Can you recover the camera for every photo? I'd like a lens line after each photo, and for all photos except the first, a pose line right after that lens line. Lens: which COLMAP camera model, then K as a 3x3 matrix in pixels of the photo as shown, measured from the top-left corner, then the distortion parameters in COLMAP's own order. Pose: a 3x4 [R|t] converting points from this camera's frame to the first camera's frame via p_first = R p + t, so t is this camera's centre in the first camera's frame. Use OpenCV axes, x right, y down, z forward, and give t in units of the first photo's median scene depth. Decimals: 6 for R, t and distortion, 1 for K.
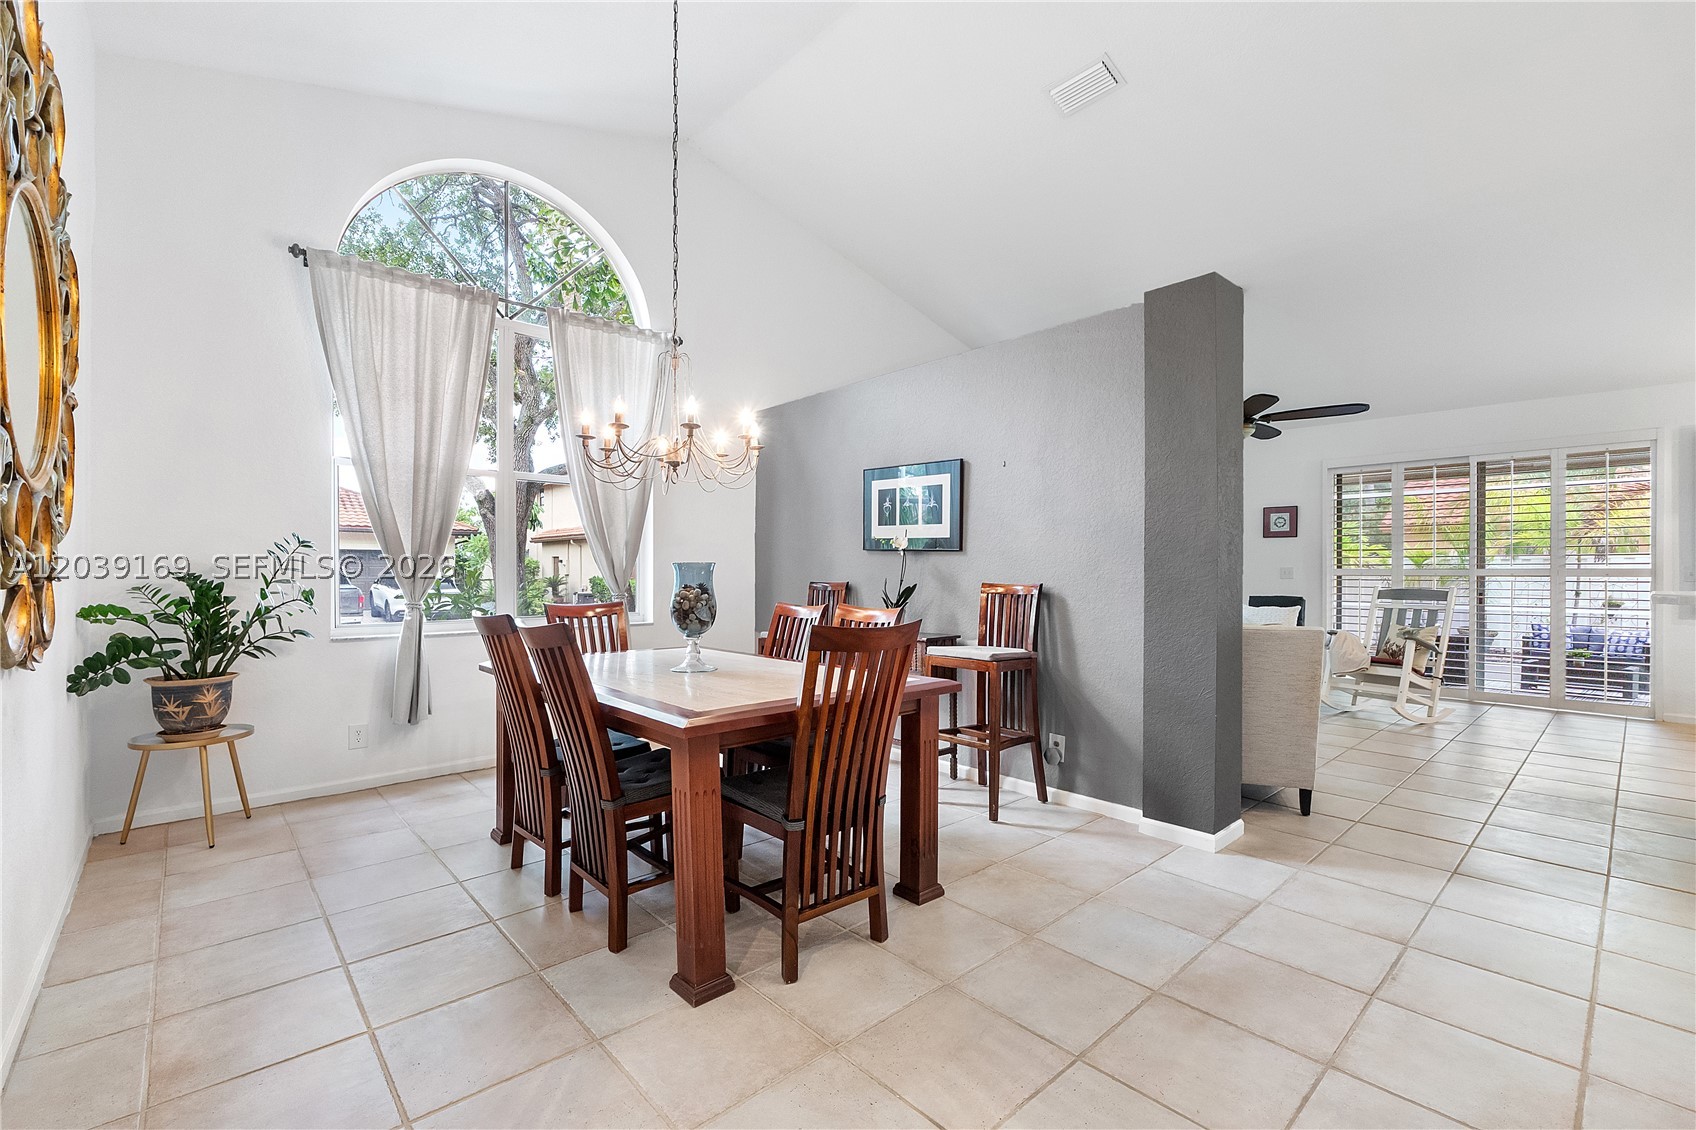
lens RADIAL K [[721.0, 0, 856.7], [0, 721.0, 574.6], [0, 0, 1]] dist [-0.006898, 0.000373]
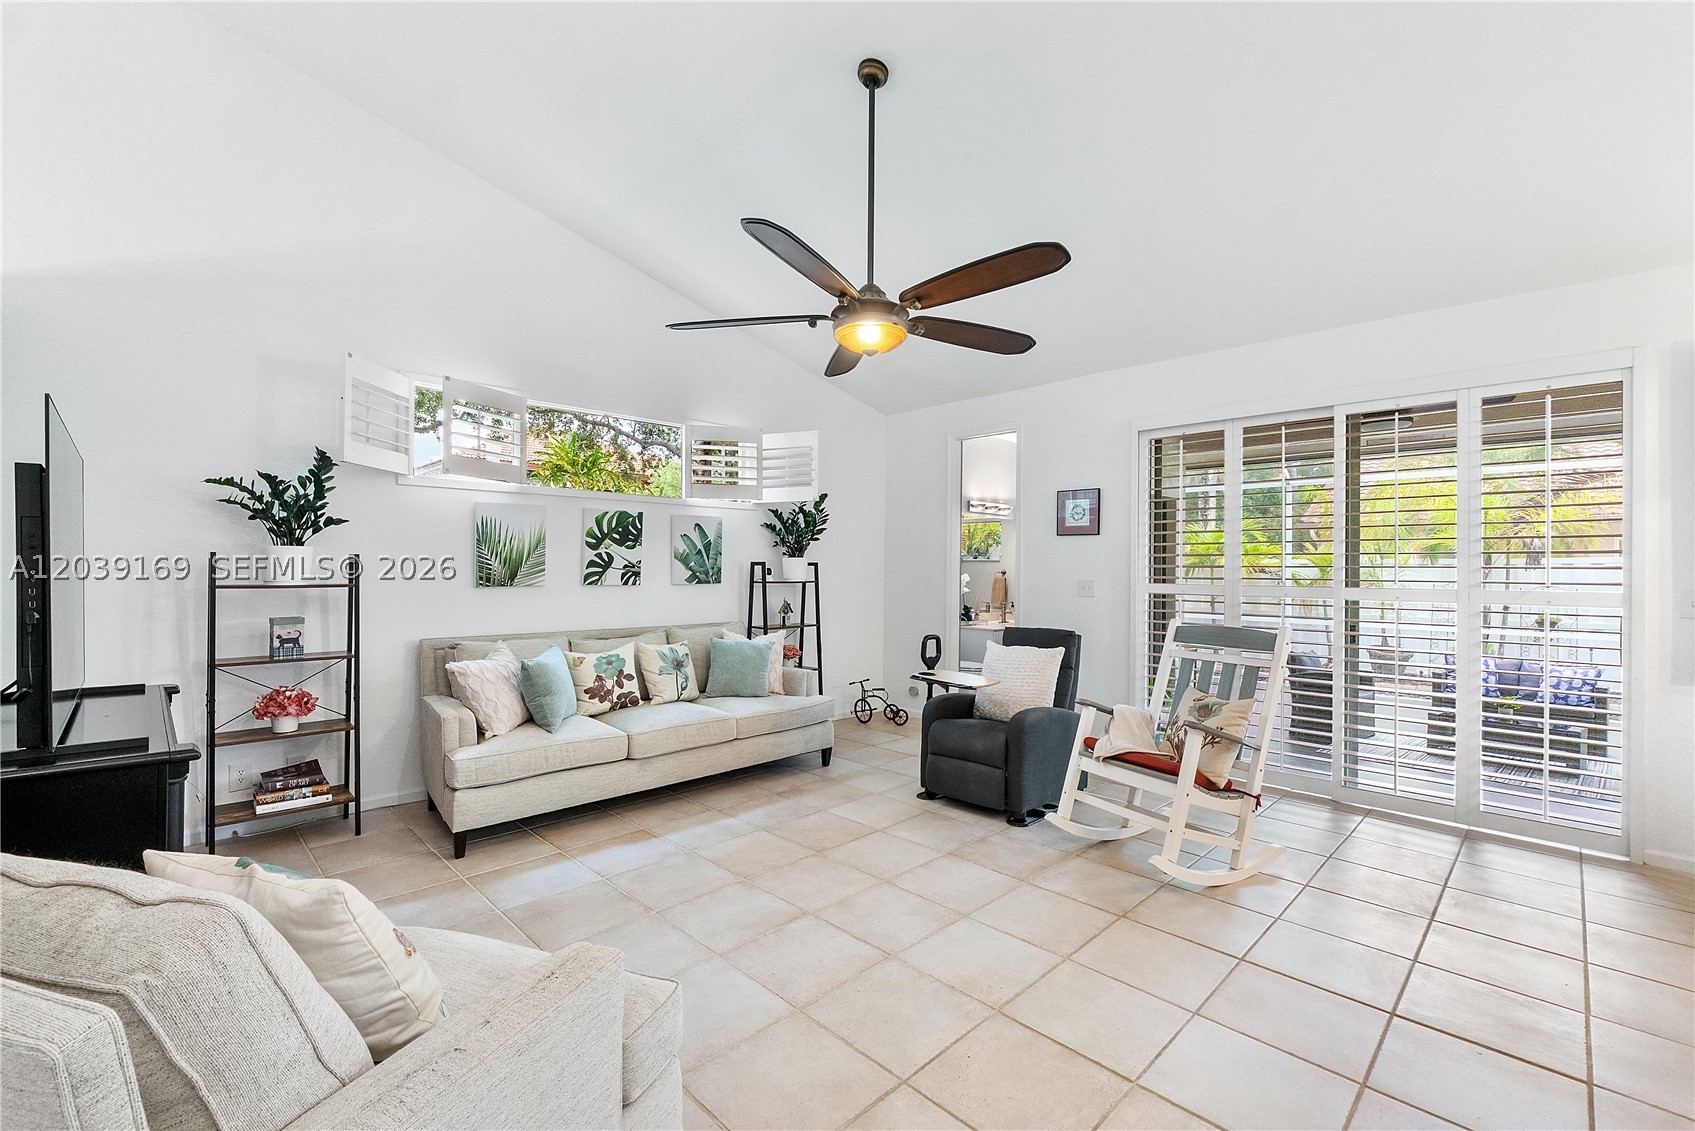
lens RADIAL K [[720.6, 0, 860.2], [0, 720.6, 565.0], [0, 0, 1]] dist [-0.006898, 0.000373]
pose [[0.998609, 0.004918, 0.052494, 0.354540], [-0.004507, 0.999958, -0.007954, -0.018038], [-0.052531, 0.007706, 0.998590, 0.345856]]
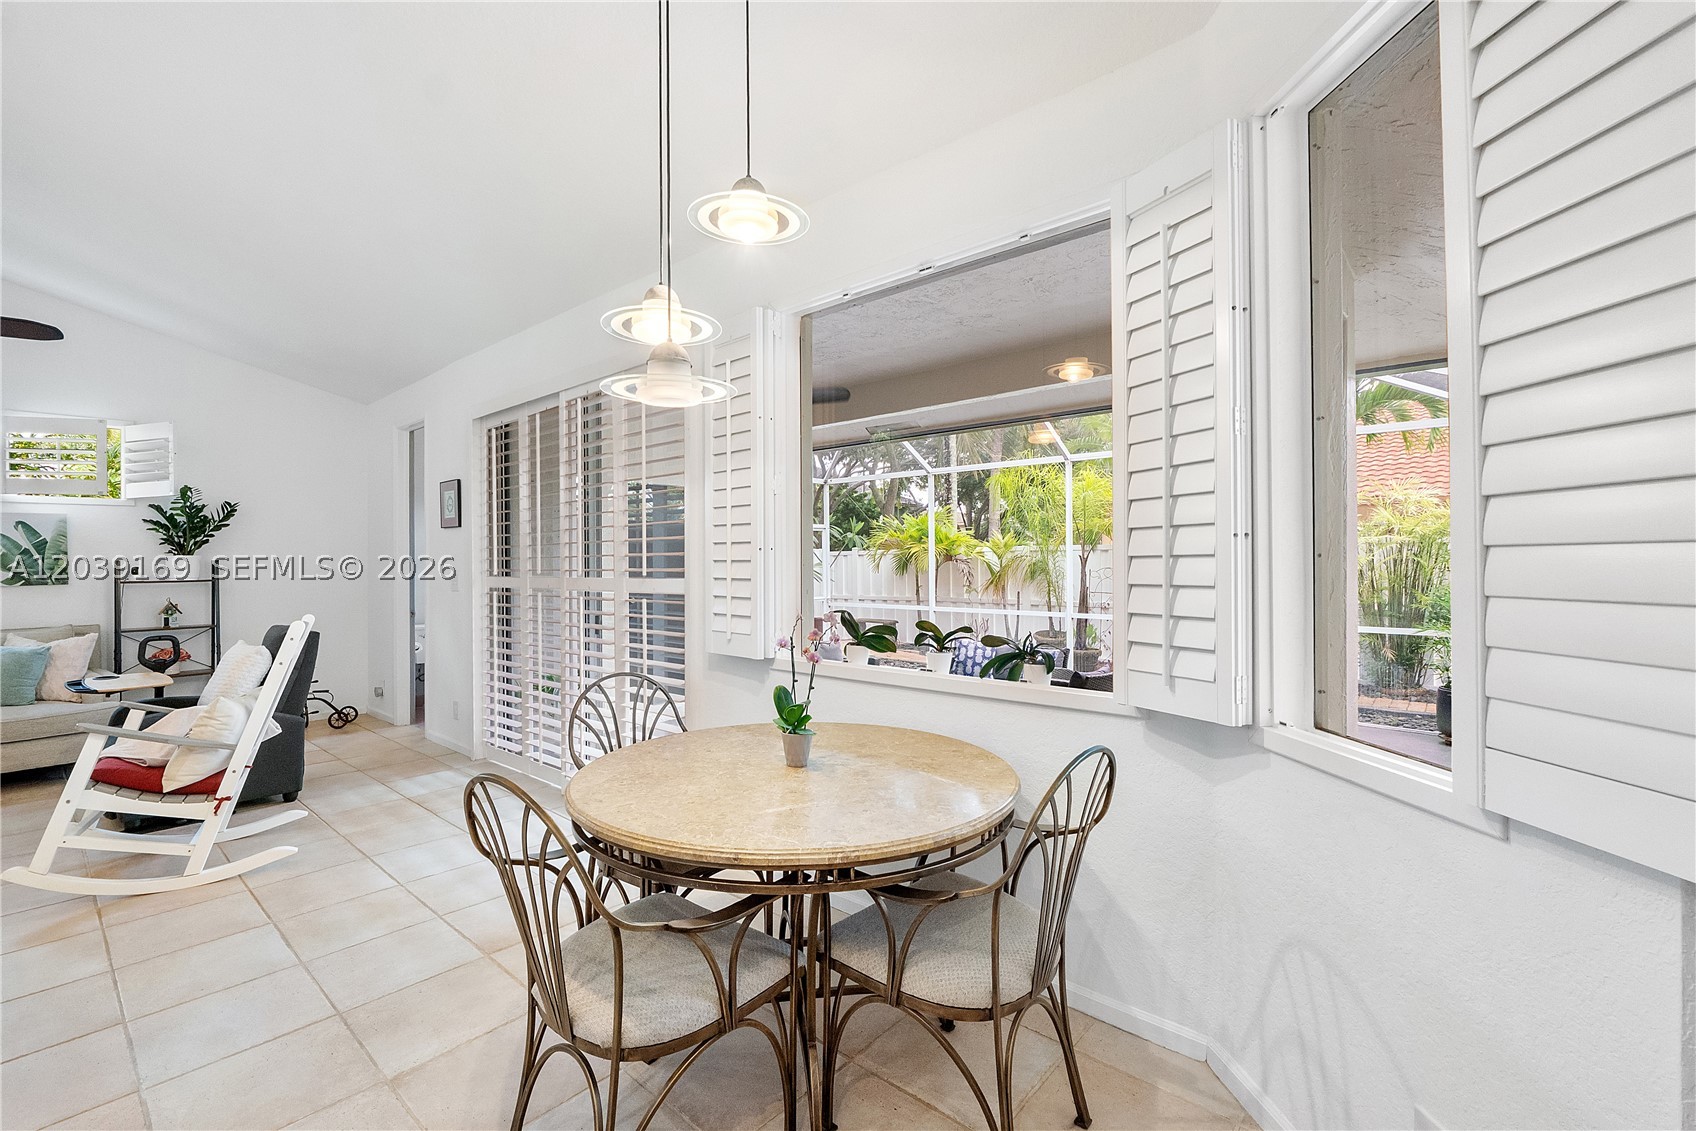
lens RADIAL K [[721.0, 0, 844.3], [0, 721.0, 560.4], [0, 0, 1]] dist [-0.006898, 0.000373]
pose [[0.990297, -0.011819, 0.138464, 0.857678], [0.012262, 0.999922, -0.002343, -0.017020], [-0.138425, 0.004018, 0.990365, 0.309209]]
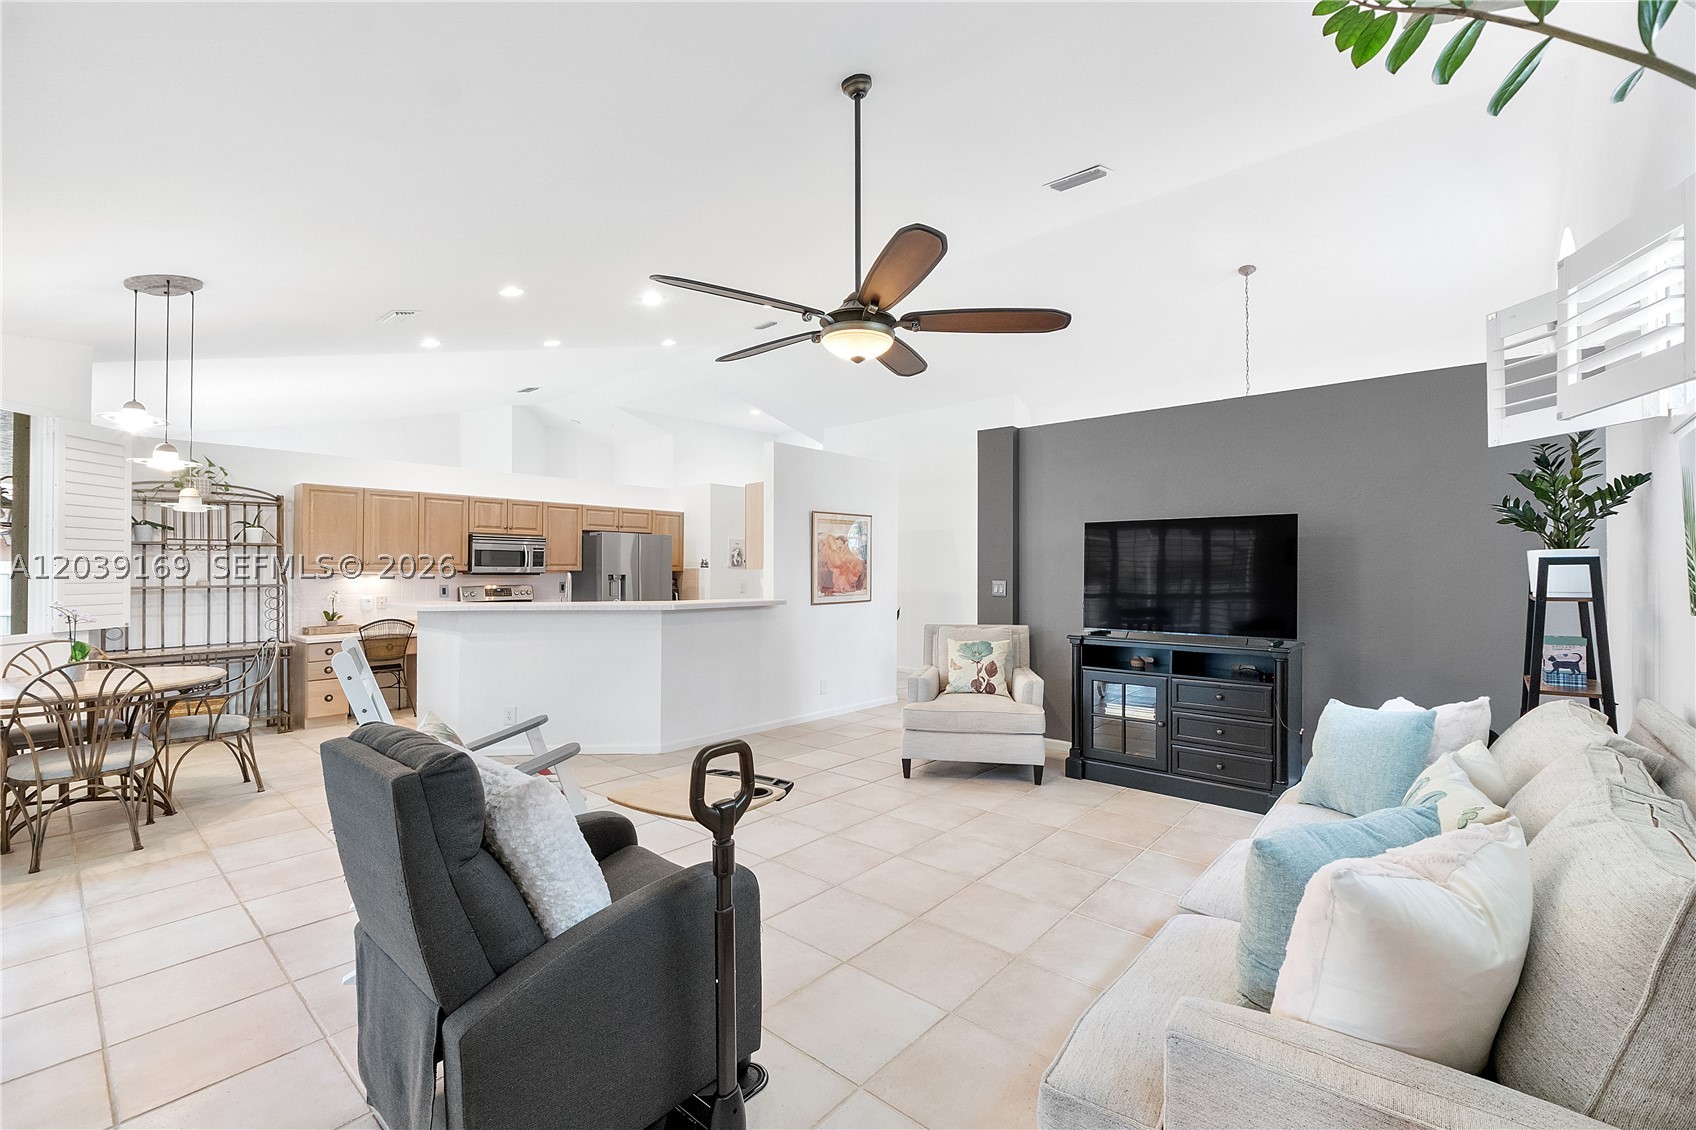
lens RADIAL K [[721.0, 0, 855.0], [0, 721.0, 565.2], [0, 0, 1]] dist [-0.006898, 0.000373]
pose [[-0.993112, -0.005543, -0.117035, 0.423797], [-0.004526, 0.999950, -0.008952, -0.018948], [0.117079, -0.008361, -0.993087, 1.103215]]
